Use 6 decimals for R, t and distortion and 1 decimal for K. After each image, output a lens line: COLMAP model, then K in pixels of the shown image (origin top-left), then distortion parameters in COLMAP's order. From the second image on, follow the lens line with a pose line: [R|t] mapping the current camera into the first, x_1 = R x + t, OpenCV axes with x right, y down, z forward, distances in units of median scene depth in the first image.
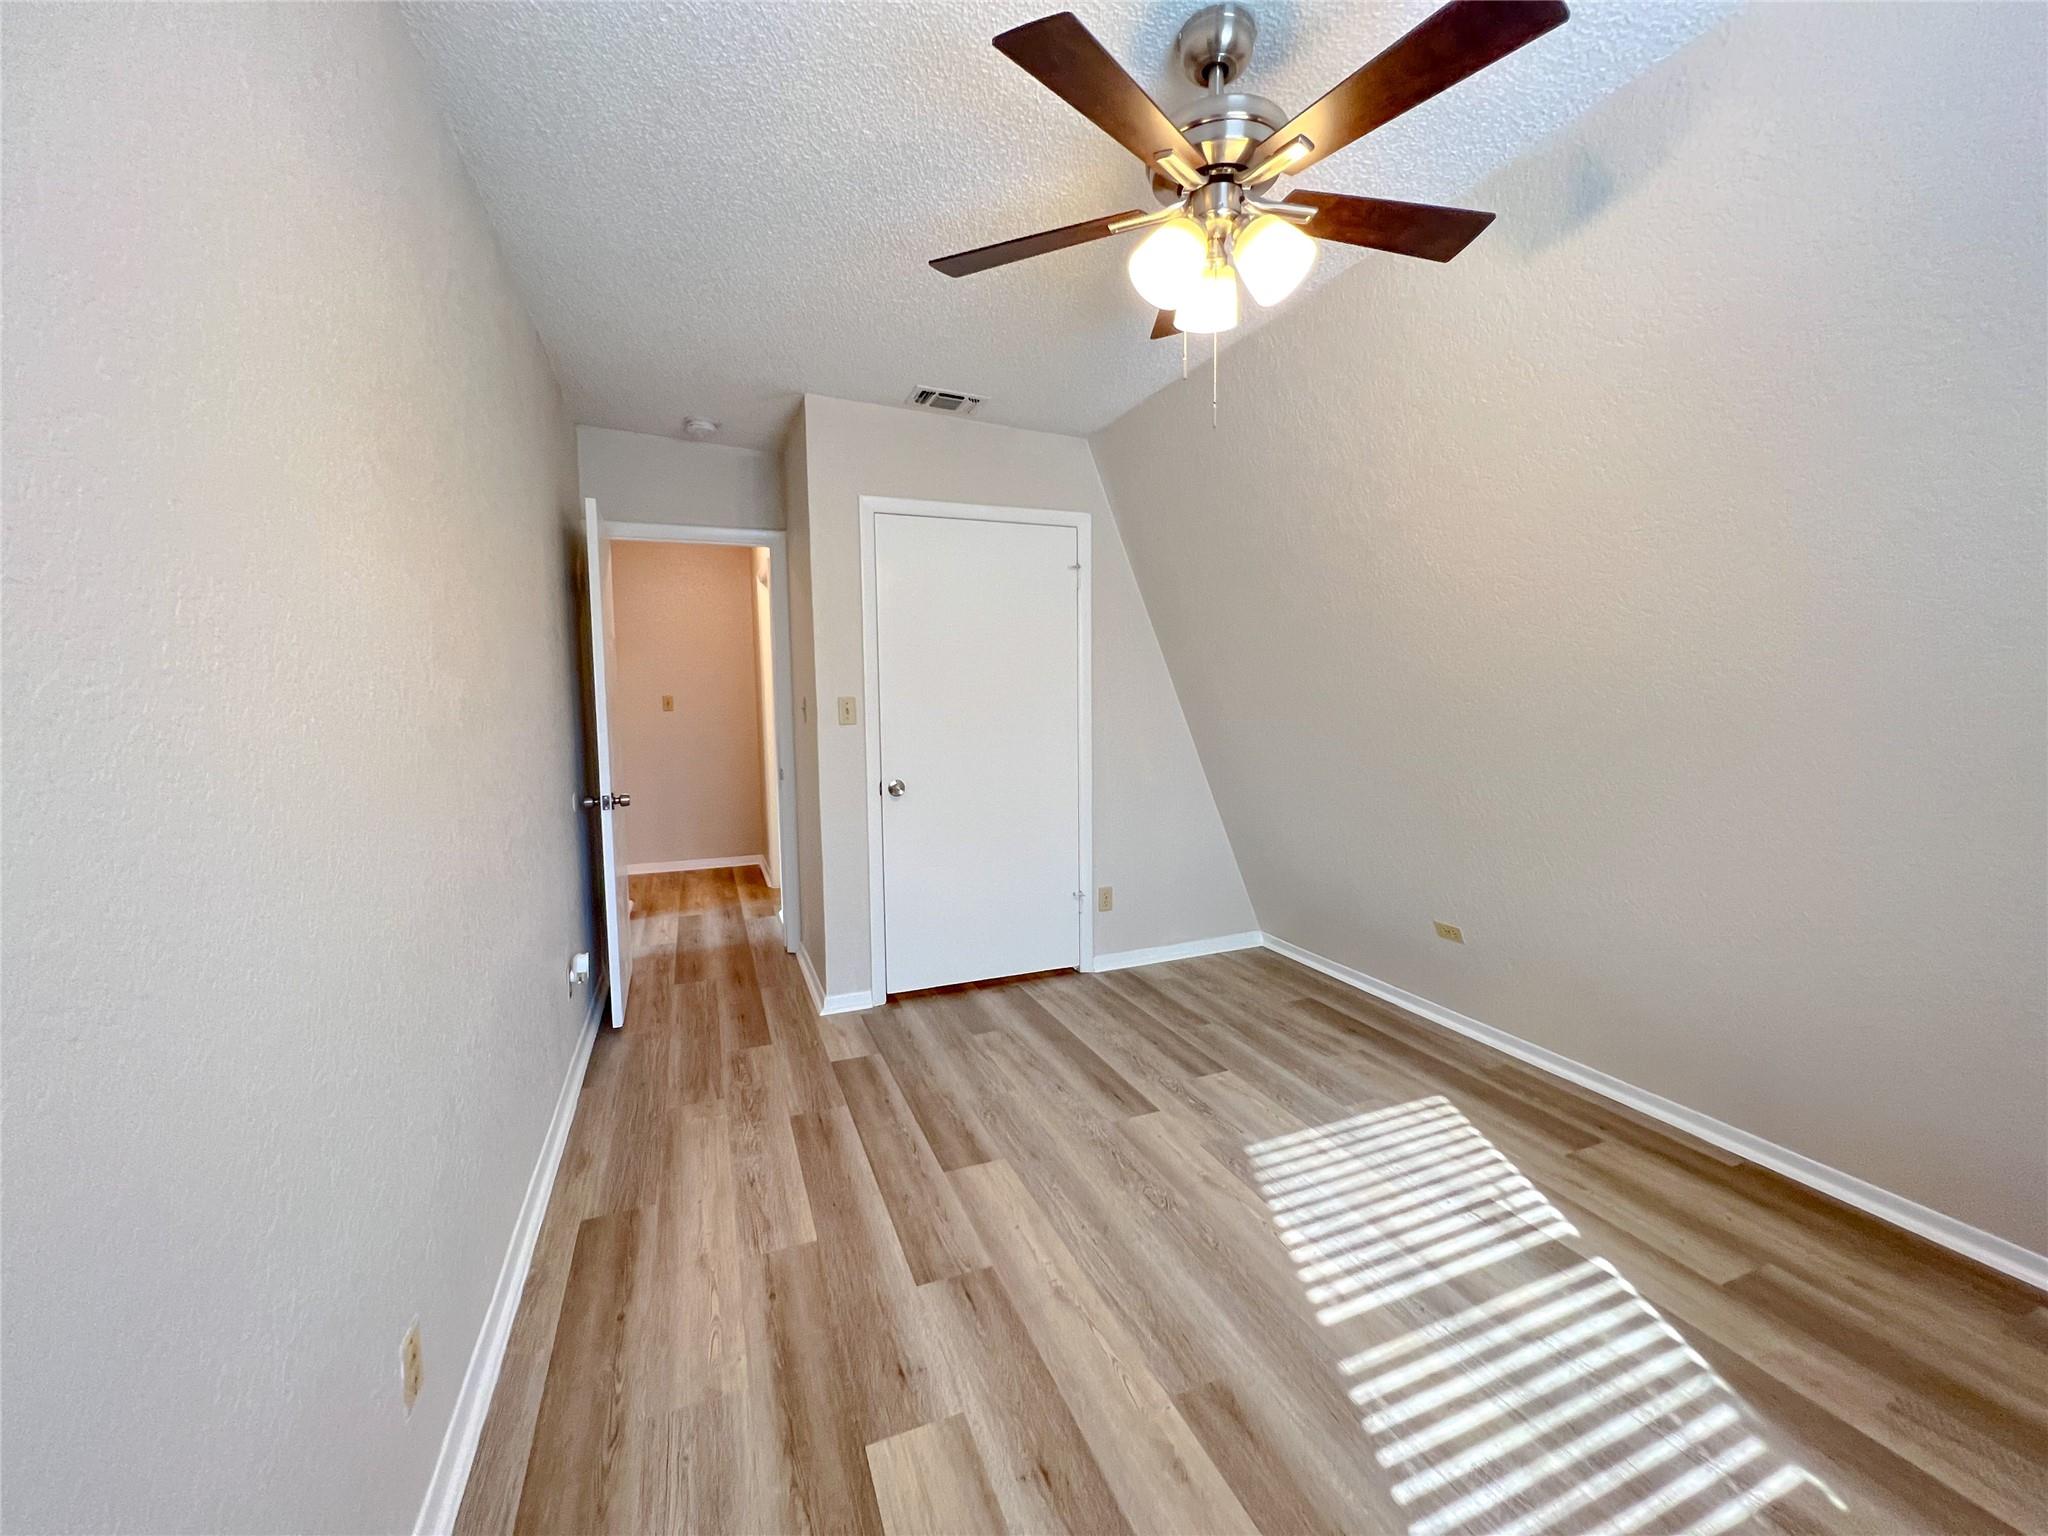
lens RADIAL K [[817.4, 0, 1021.4], [0, 817.4, 763.6], [0, 0, 1]] dist [-0.002475, -0.000039]
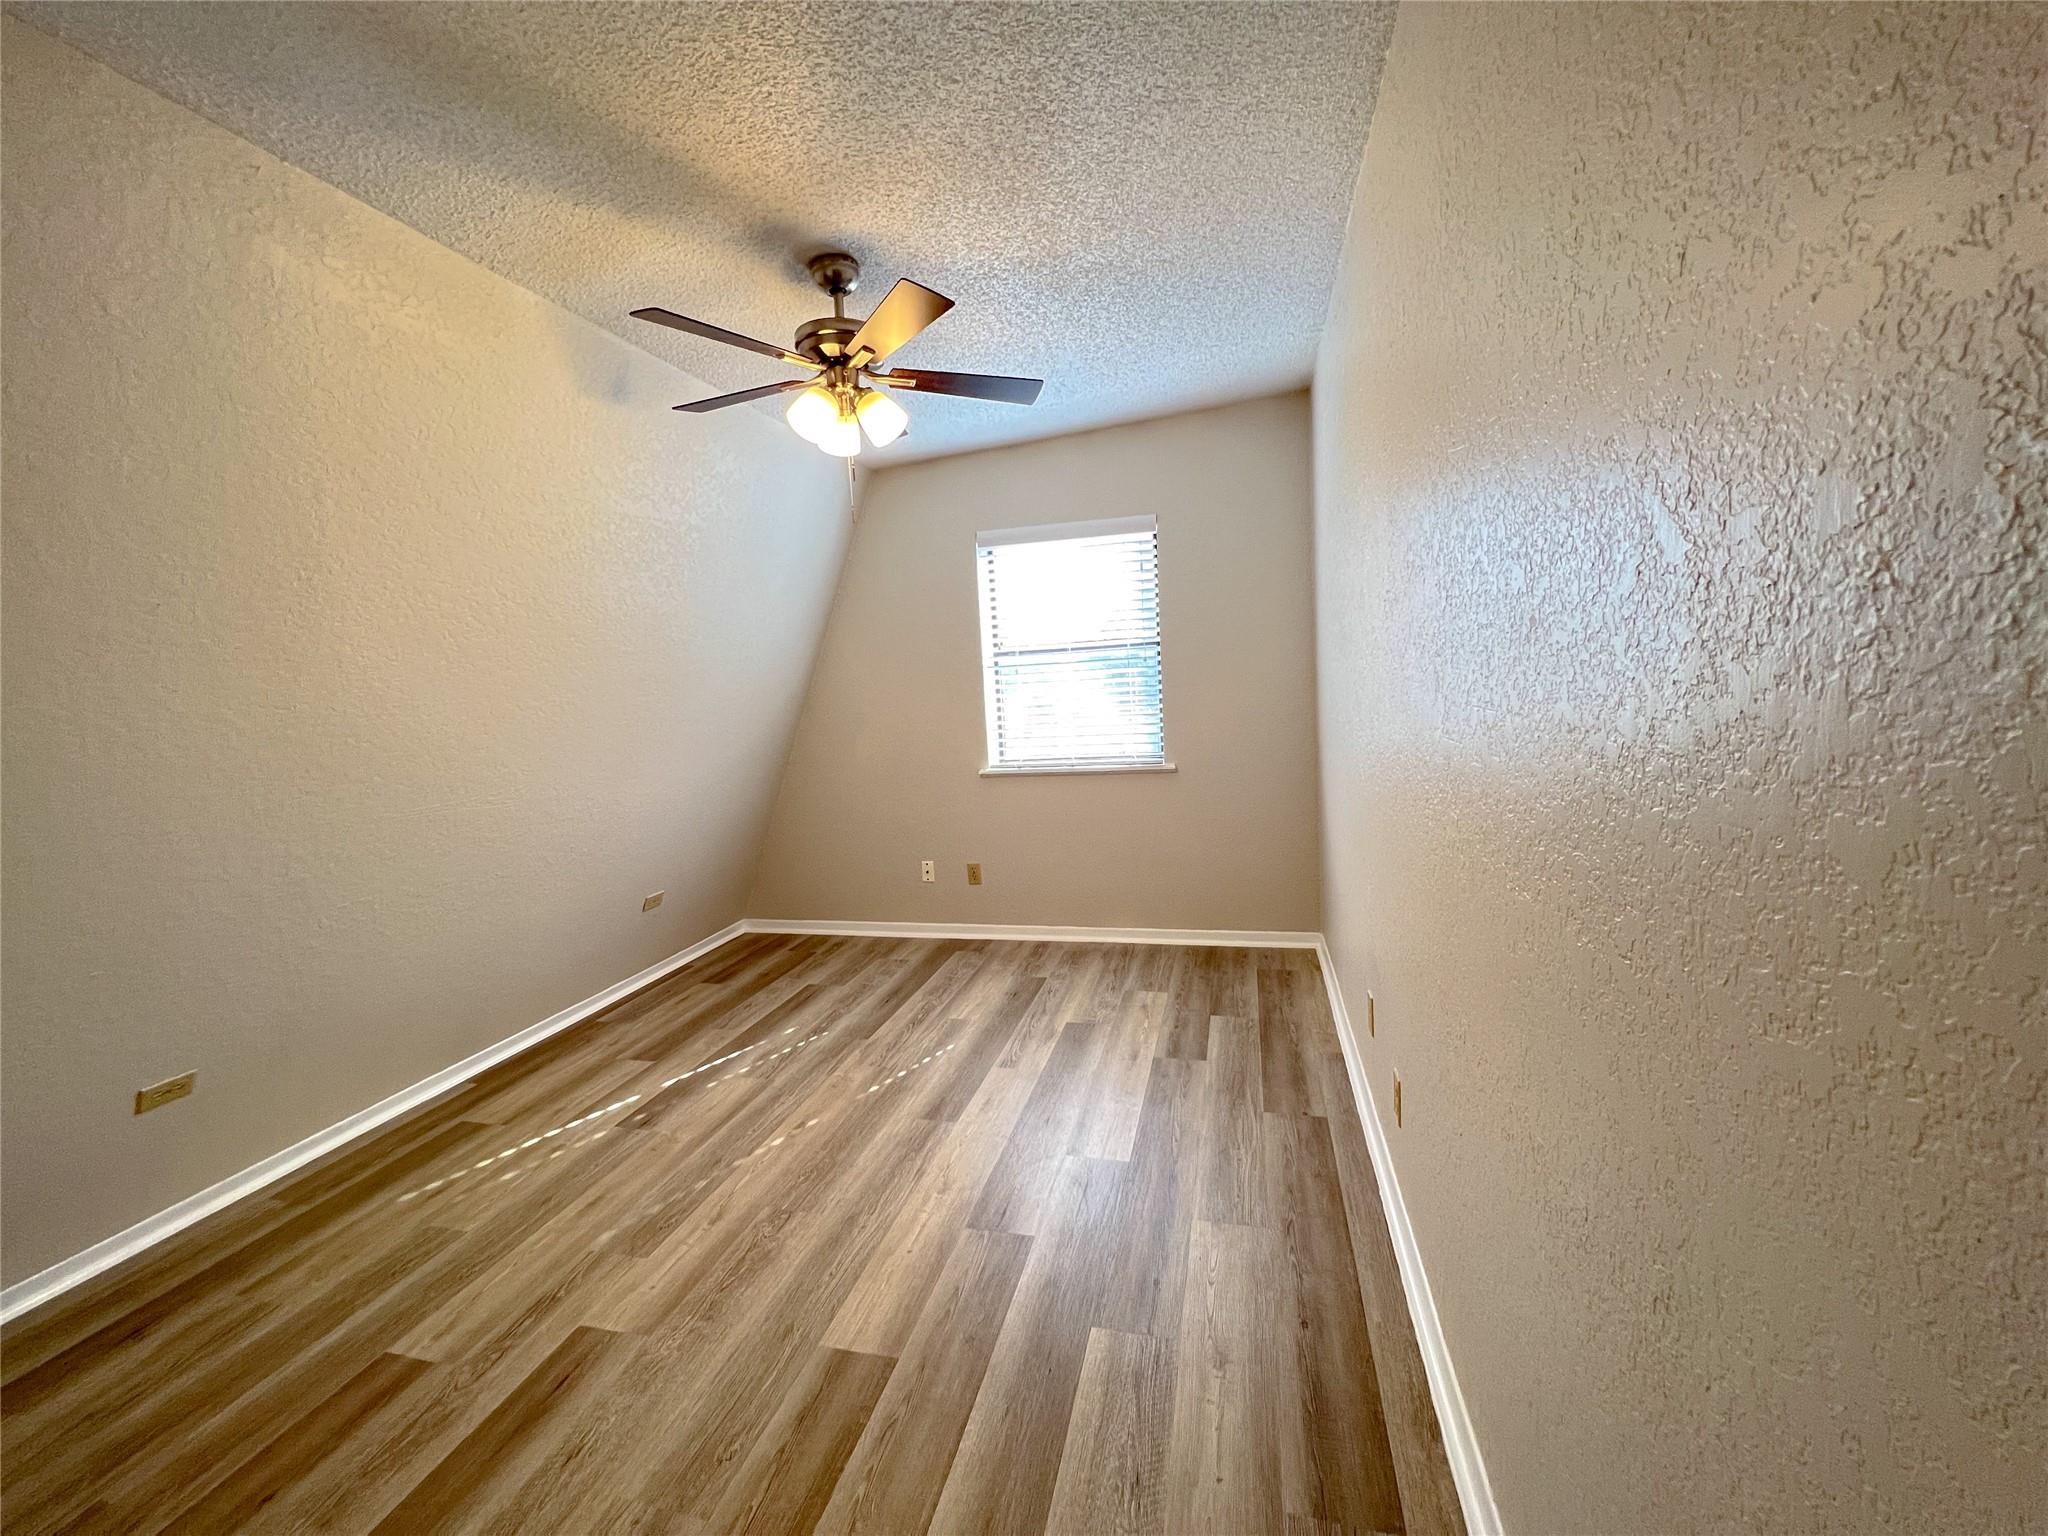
lens RADIAL K [[817.4, 0, 1021.4], [0, 817.4, 763.6], [0, 0, 1]] dist [-0.002475, -0.000039]
pose [[-0.798039, -0.003020, 0.602599, -0.579533], [0.117004, 0.980180, 0.159864, -0.113134], [-0.591138, 0.198084, -0.781868, 1.313042]]
